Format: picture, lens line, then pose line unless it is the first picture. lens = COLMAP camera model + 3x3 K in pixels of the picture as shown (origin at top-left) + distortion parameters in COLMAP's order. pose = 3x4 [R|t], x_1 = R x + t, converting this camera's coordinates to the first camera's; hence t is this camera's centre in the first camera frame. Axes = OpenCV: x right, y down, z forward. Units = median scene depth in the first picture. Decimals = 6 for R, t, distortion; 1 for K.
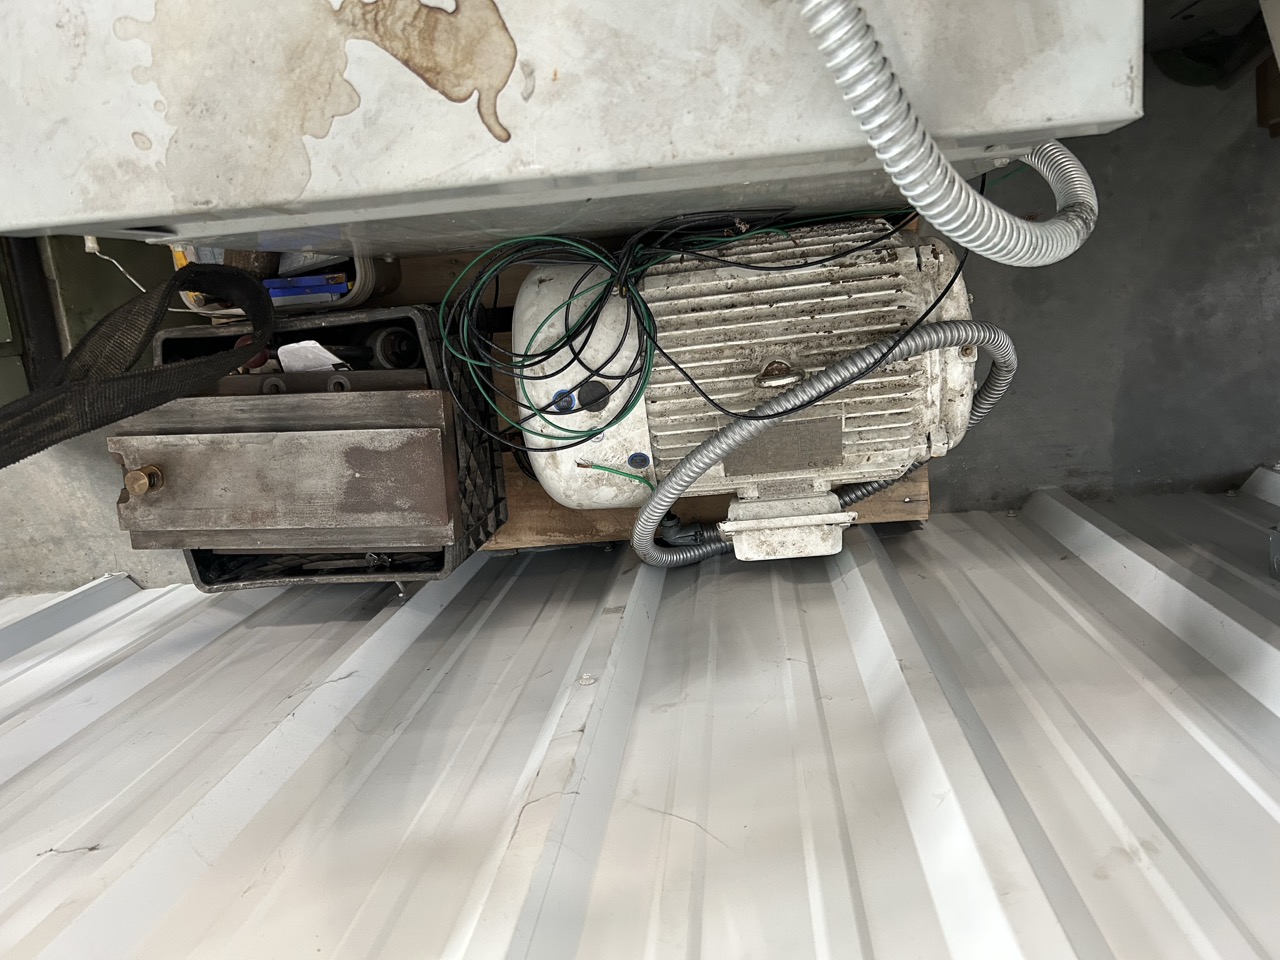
lens RADIAL K [[973.4, 0, 641.9], [0, 973.4, 492.8], [0, 0, 1]] dist [0.051088, -0.060406]
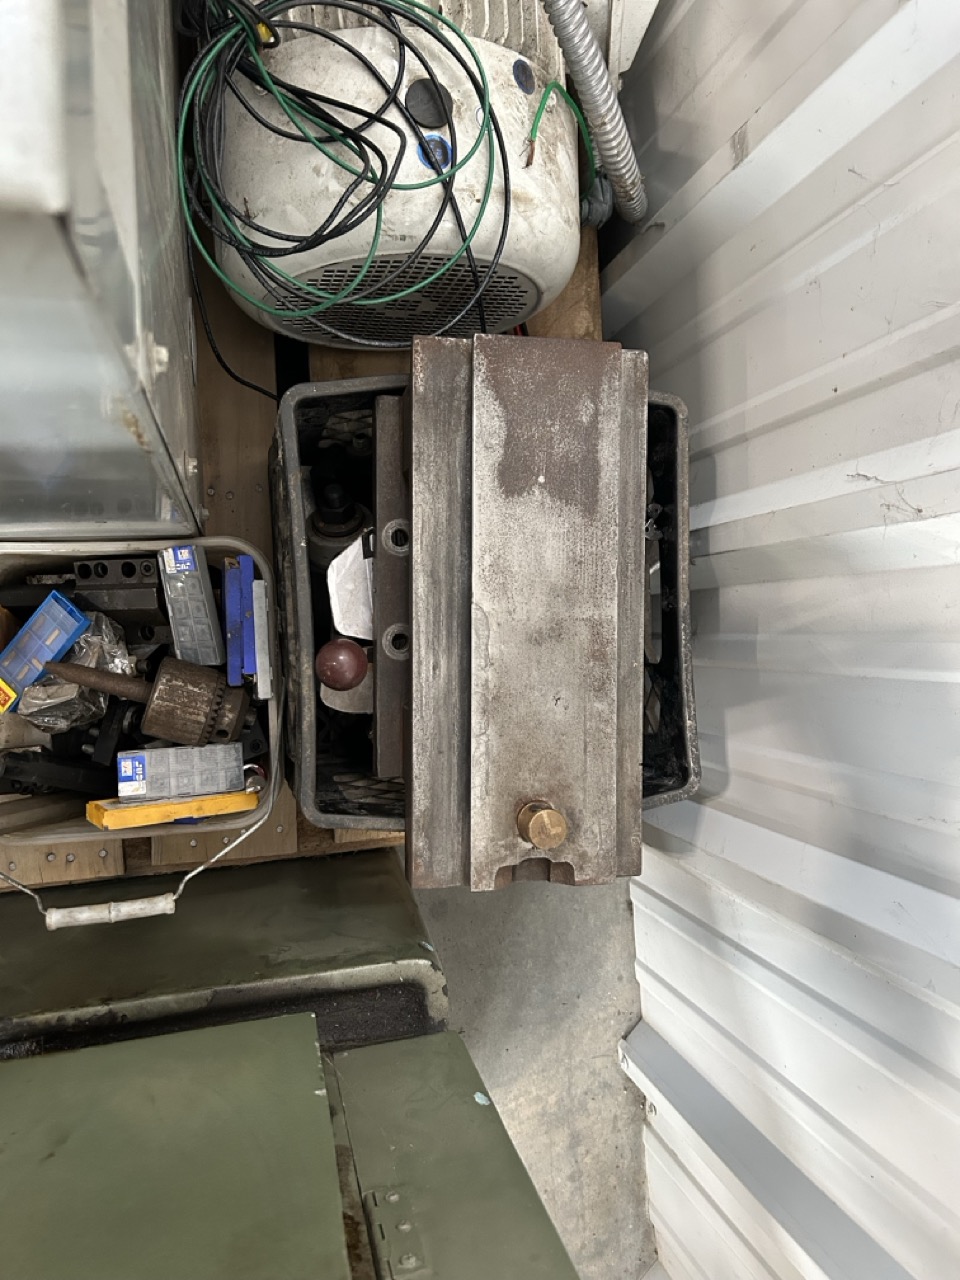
lens RADIAL K [[973.4, 0, 471.7], [0, 973.4, 654.0], [0, 0, 1]] dist [0.051088, -0.060406]
pose [[0.020200, -0.993767, 0.109628, -0.472971], [0.999401, 0.023150, 0.025710, -0.077205], [-0.028087, 0.109043, 0.993640, 0.371764]]
